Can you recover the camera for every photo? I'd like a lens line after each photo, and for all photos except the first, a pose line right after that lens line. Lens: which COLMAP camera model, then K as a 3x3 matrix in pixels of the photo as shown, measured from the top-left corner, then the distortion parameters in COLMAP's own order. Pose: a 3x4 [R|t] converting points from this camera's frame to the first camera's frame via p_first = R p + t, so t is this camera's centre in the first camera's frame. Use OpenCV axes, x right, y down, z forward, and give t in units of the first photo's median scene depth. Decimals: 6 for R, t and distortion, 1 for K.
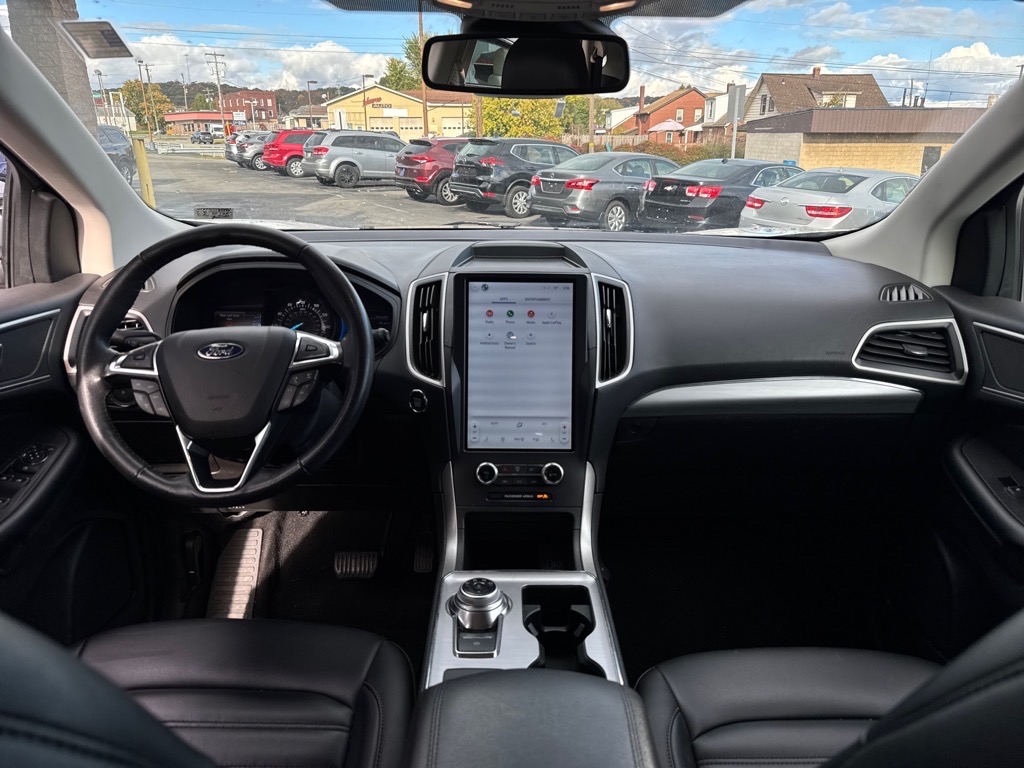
lens RADIAL K [[721.6, 0, 512.0], [0, 721.6, 384.0], [0, 0, 1]] dist [0.000969, -0.001366]
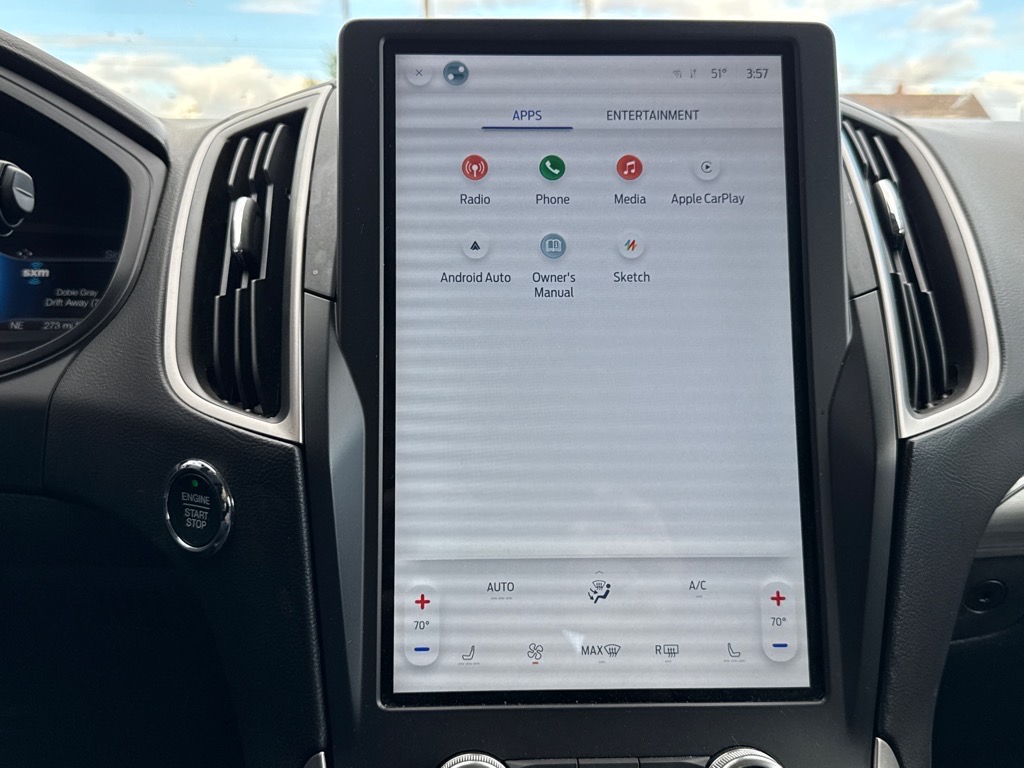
lens RADIAL K [[1073.6, 0, 512.0], [0, 1073.6, 384.0], [0, 0, 1]] dist [0.181006, -0.406465]
pose [[0.999423, -0.016308, 0.029792, -0.029582], [0.020467, 0.989204, -0.145111, 0.038222], [-0.027104, 0.145637, 0.988967, 0.599658]]
